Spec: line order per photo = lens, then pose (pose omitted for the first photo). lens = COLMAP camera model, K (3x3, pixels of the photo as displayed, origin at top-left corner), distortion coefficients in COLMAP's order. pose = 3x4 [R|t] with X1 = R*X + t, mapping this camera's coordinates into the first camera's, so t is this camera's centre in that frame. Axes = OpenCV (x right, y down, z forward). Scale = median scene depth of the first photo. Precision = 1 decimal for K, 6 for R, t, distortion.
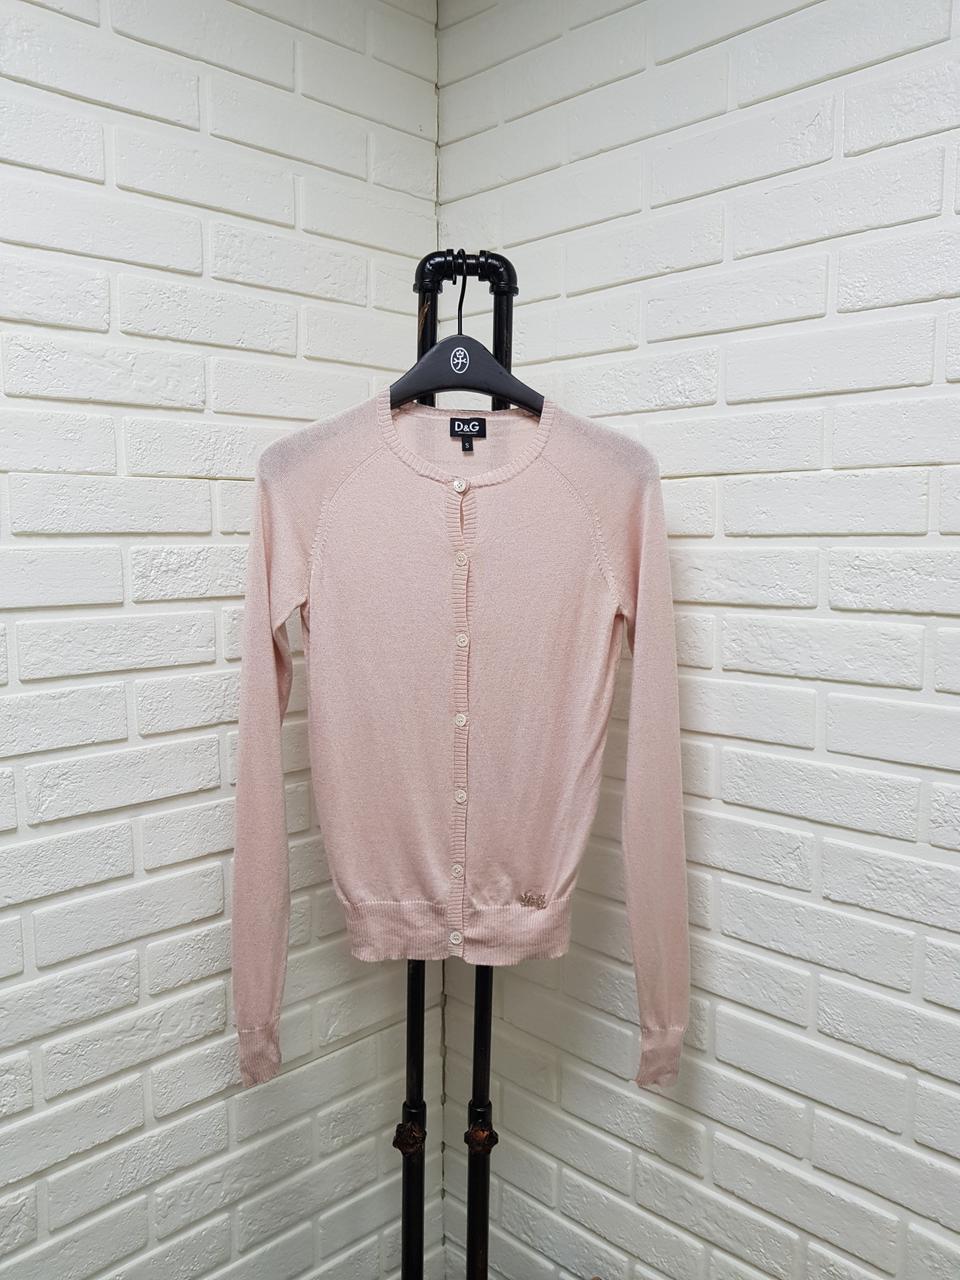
lens RADIAL K [[1012.1, 0, 506.6], [0, 1012.1, 637.1], [0, 0, 1]] dist [0.029482, -0.075519]
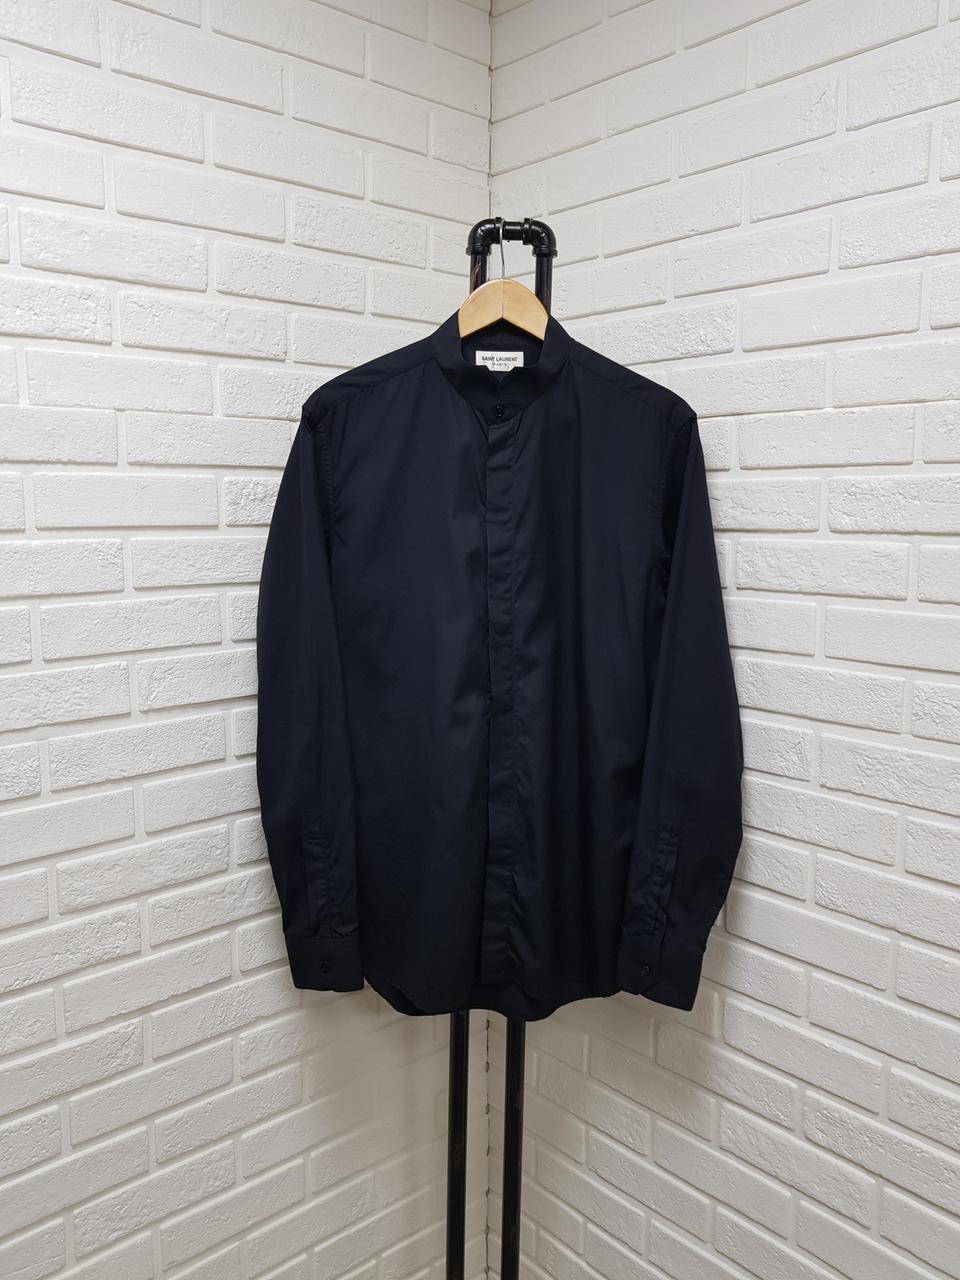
lens RADIAL K [[1012.1, 0, 504.7], [0, 1012.1, 630.1], [0, 0, 1]] dist [0.029482, -0.075519]
pose [[0.998530, 0.010371, -0.053195, 0.015411], [-0.009174, 0.999700, 0.022706, 0.057728], [0.053415, -0.022185, 0.998326, -0.151876]]
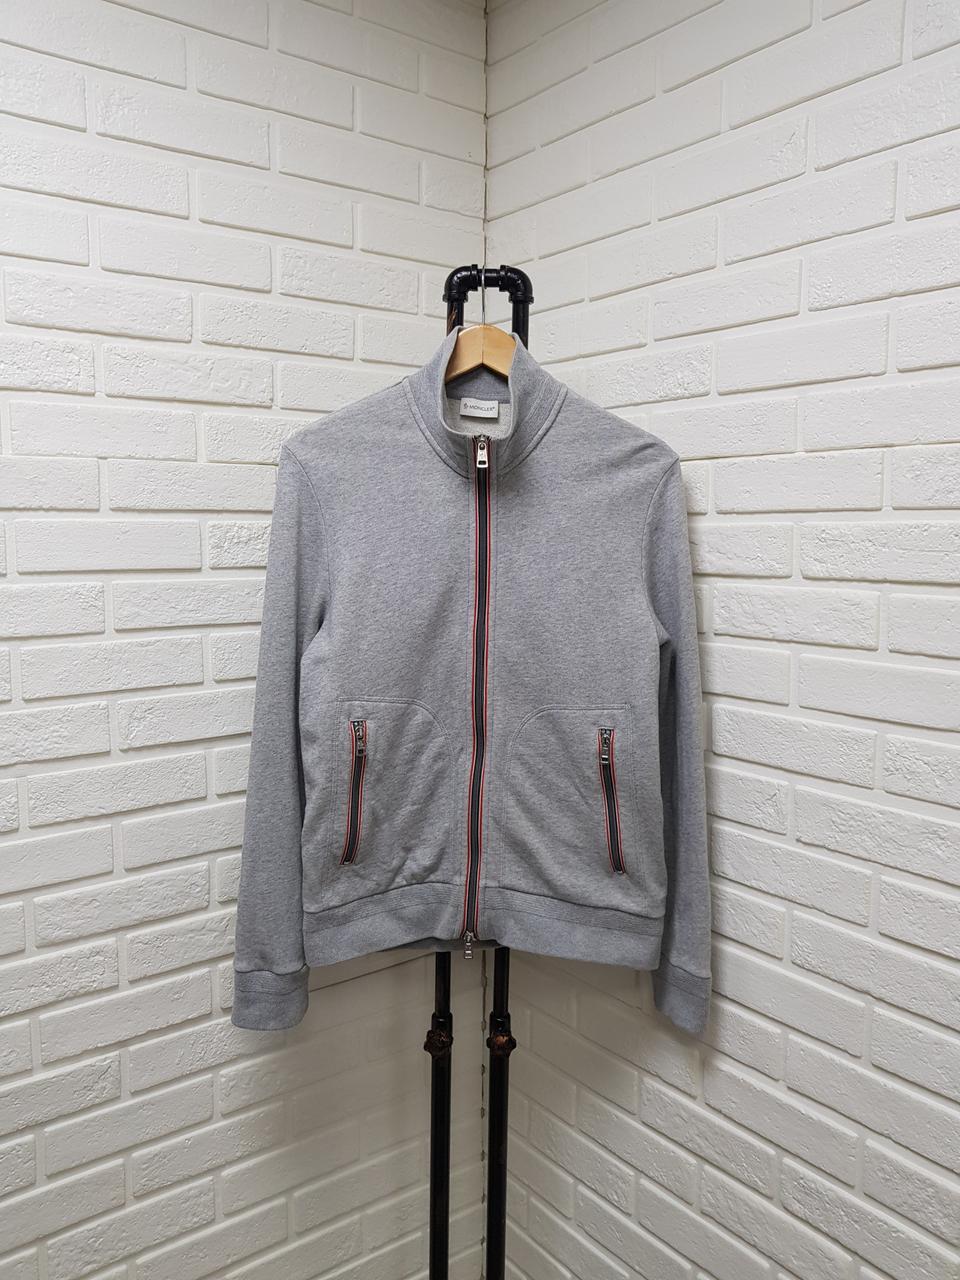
lens RADIAL K [[1012.1, 0, 500.4], [0, 1012.1, 628.9], [0, 0, 1]] dist [0.029482, -0.075519]
pose [[0.990570, 0.017060, -0.135938, 0.136801], [-0.017763, 0.999834, -0.003960, 0.036376], [0.135848, 0.006337, 0.990709, -0.135582]]
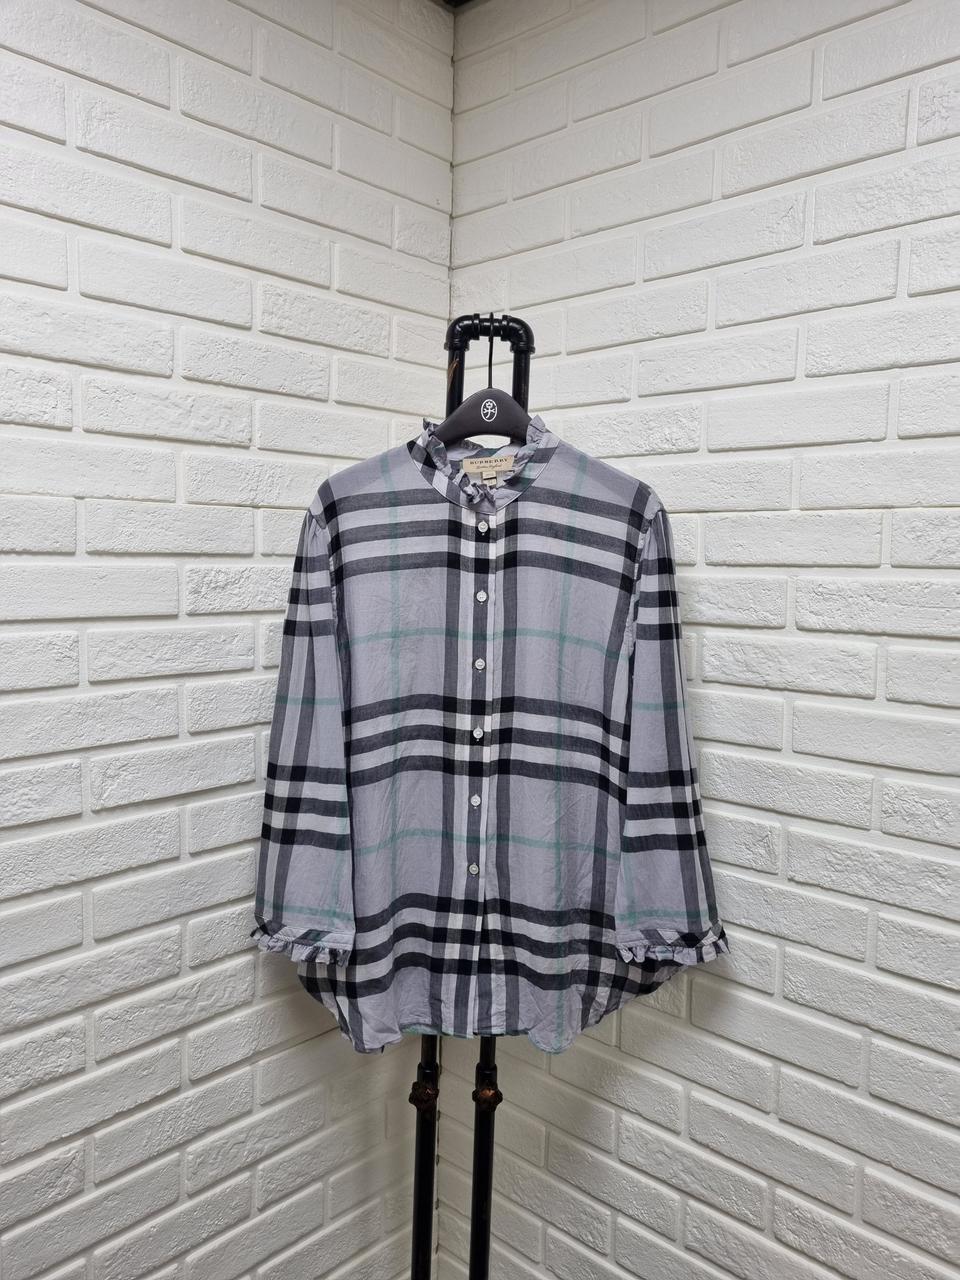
lens RADIAL K [[968.7, 0, 499.5], [0, 968.7, 636.2], [0, 0, 1]] dist [0.030875, -0.028685]
pose [[0.999228, 0.014283, 0.036606, -0.059740], [-0.013403, 0.999618, -0.024181, 0.011366], [-0.036937, 0.023672, 0.999037, -0.096226]]
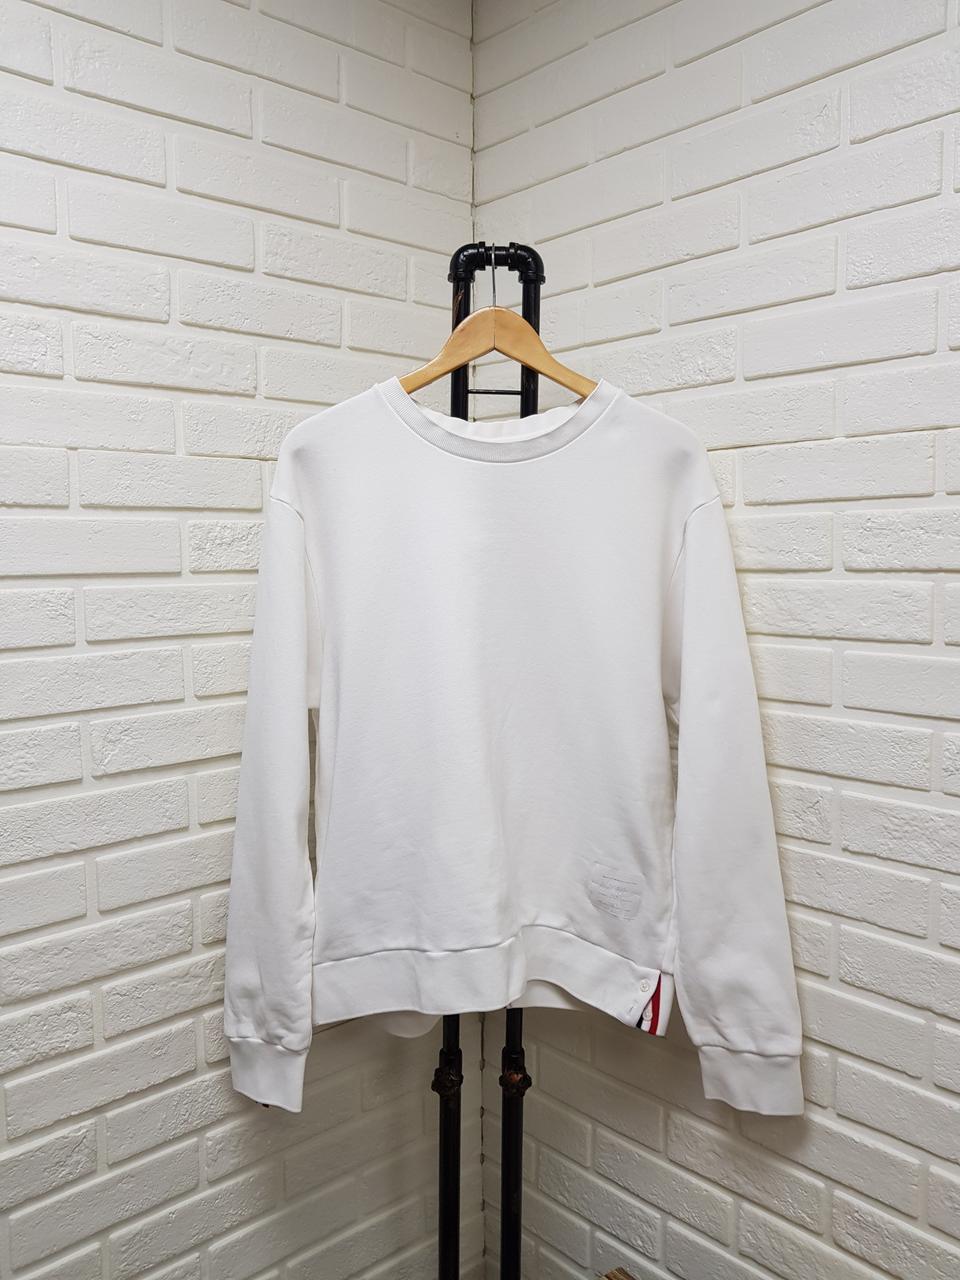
lens RADIAL K [[1012.1, 0, 508.8], [0, 1012.1, 625.9], [0, 0, 1]] dist [0.029482, -0.075519]
pose [[0.998986, -0.004913, -0.044742, 0.018090], [0.003546, 0.999526, -0.030580, 0.057683], [0.044871, 0.030390, 0.998530, -0.057981]]
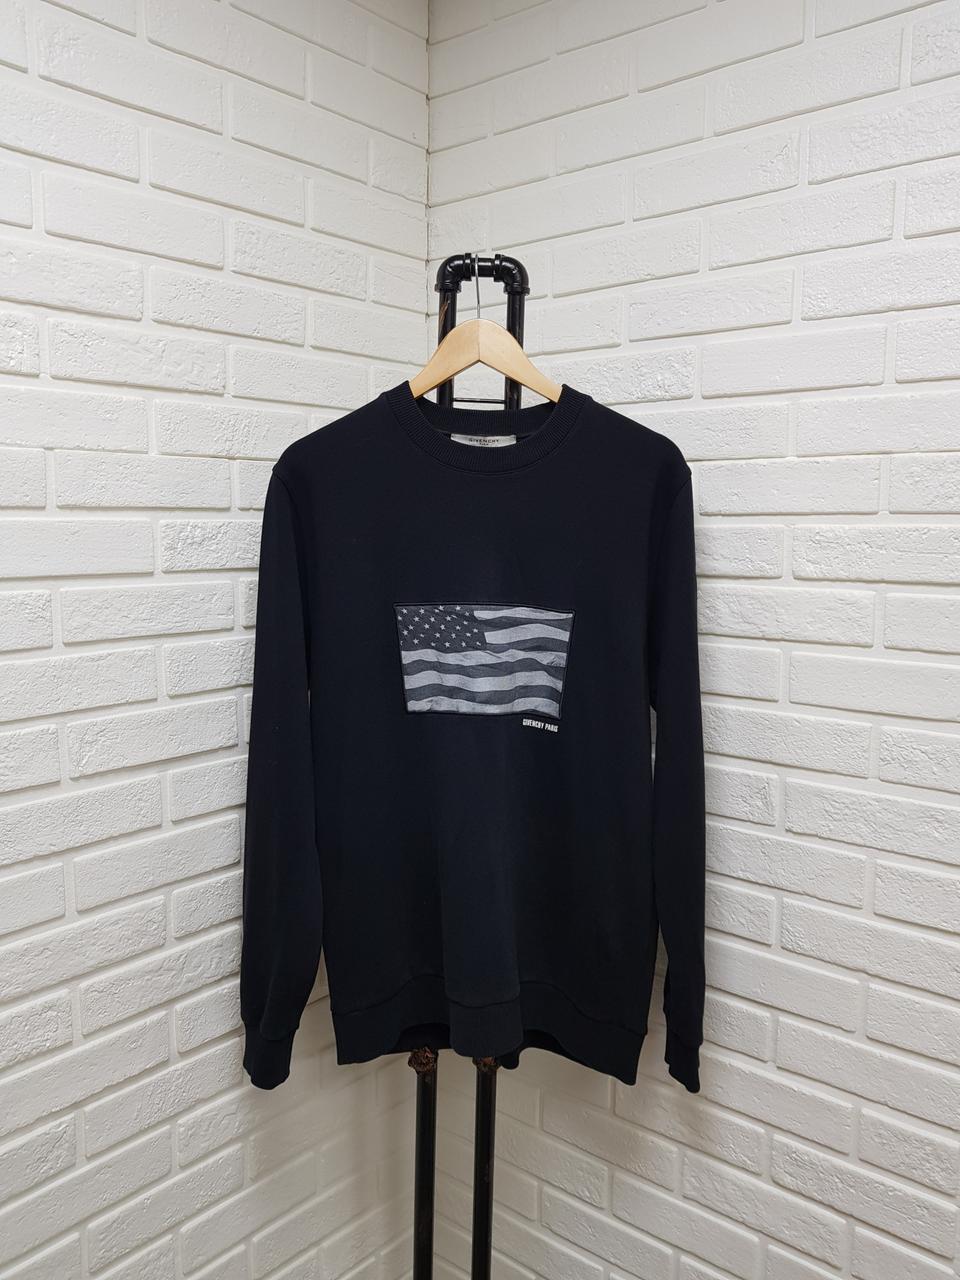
lens RADIAL K [[1012.1, 0, 514.7], [0, 1012.1, 634.9], [0, 0, 1]] dist [0.029482, -0.075519]
pose [[0.995715, -0.003369, 0.092413, -0.097445], [0.002521, 0.999954, 0.009286, 0.023664], [-0.092440, -0.009013, 0.995677, -0.109614]]
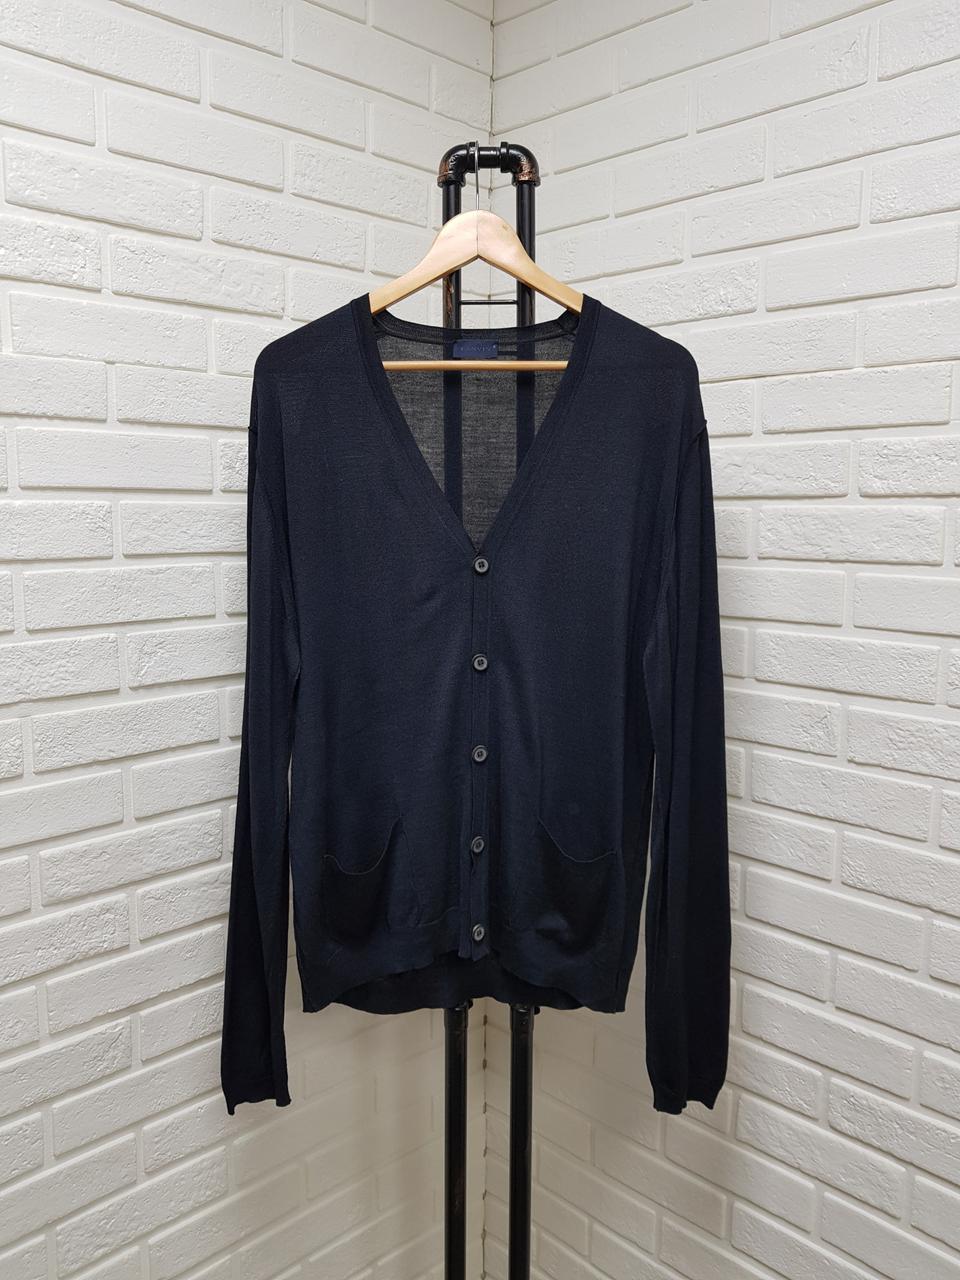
lens RADIAL K [[1012.1, 0, 507.8], [0, 1012.1, 629.6], [0, 0, 1]] dist [0.029482, -0.075519]
pose [[0.999961, 0.008407, -0.002619, -0.055169], [-0.008360, 0.999812, 0.017510, 0.096079], [0.002766, -0.017487, 0.999843, -0.098323]]
